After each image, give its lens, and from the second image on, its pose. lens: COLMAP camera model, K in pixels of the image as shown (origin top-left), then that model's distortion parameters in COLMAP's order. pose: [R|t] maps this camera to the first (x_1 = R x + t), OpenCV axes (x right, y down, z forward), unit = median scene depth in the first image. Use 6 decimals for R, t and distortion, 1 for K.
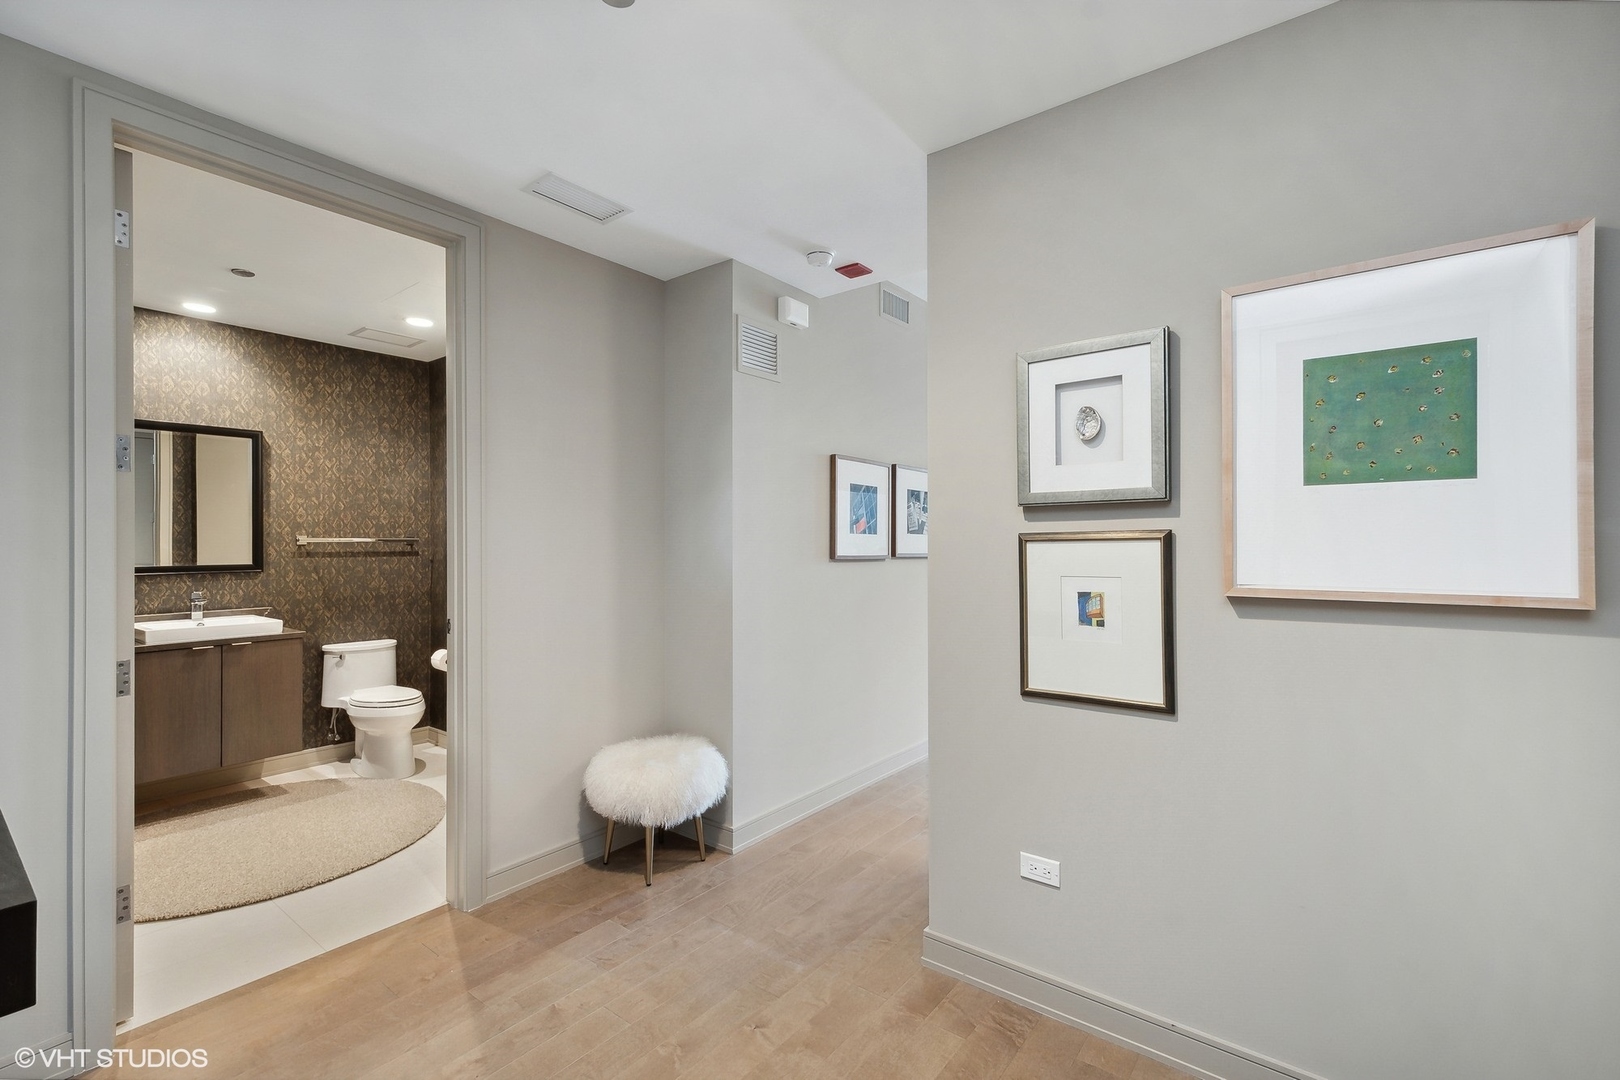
lens RADIAL K [[715.0, 0, 815.0], [0, 715.0, 534.0], [0, 0, 1]] dist [0.005391, -0.002361]
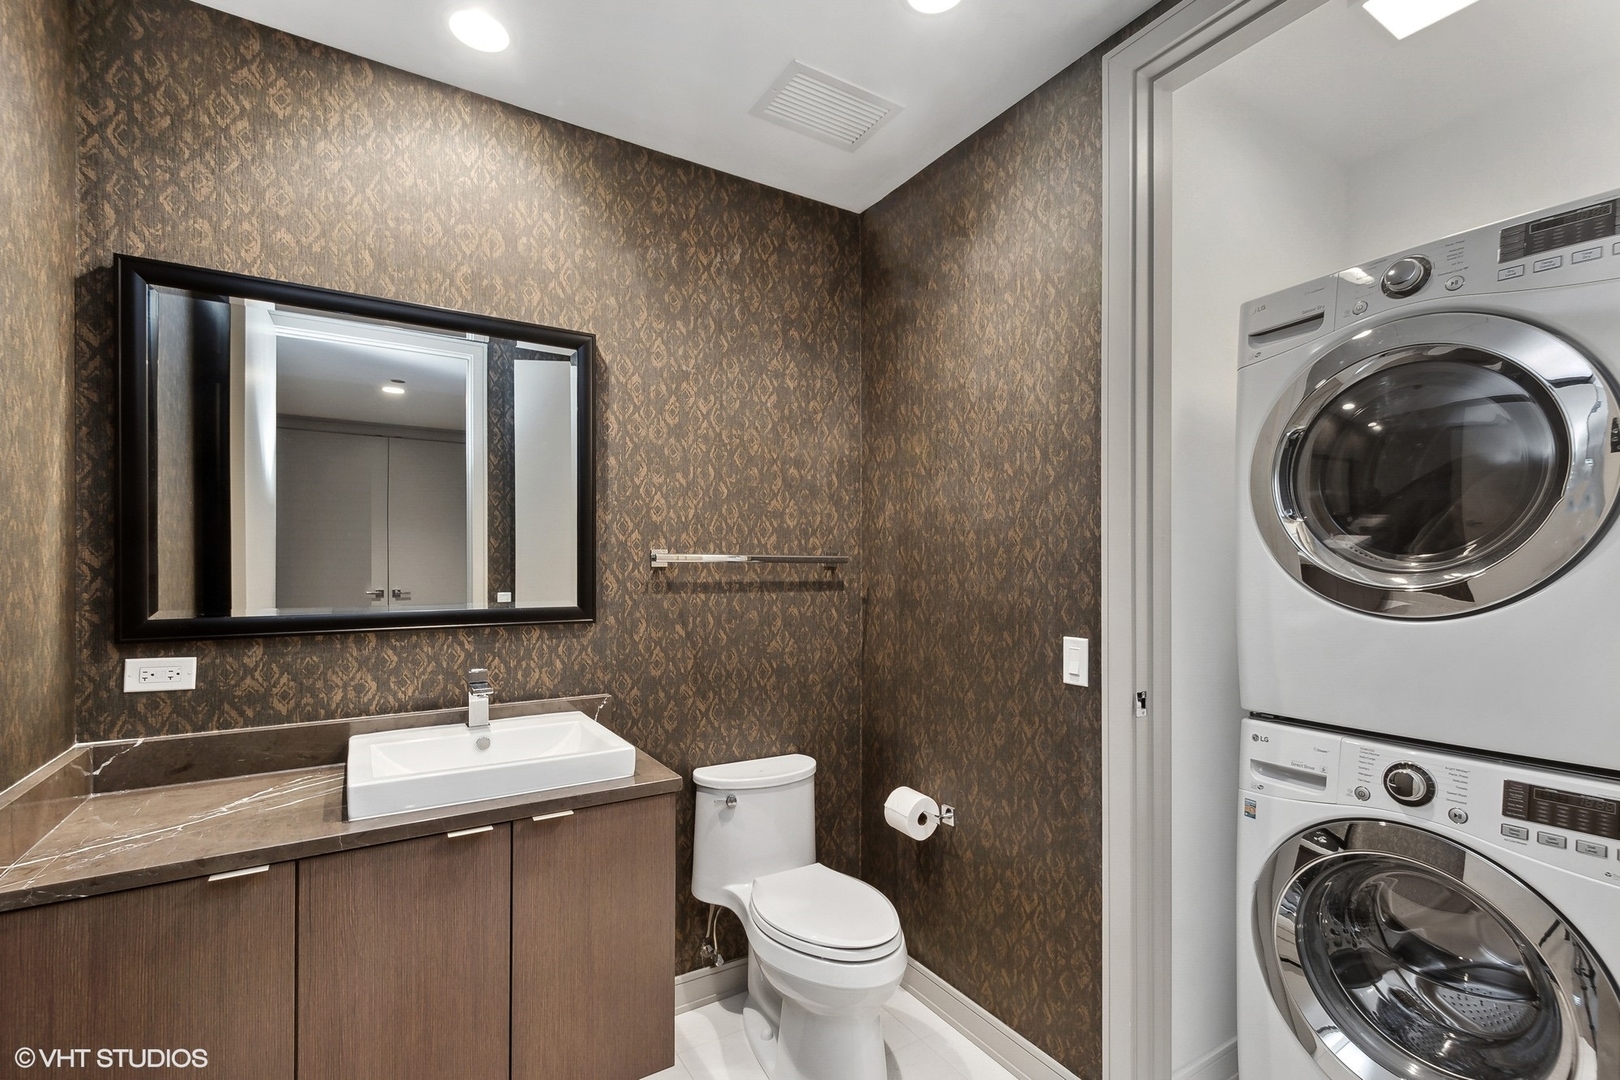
lens RADIAL K [[715.0, 0, 807.3], [0, 715.0, 554.4], [0, 0, 1]] dist [0.005391, -0.002361]
pose [[0.935492, -0.000303, -0.353348, -0.441816], [-0.000880, 0.999995, -0.003187, 0.007297], [0.353347, 0.003293, 0.935487, 0.567697]]
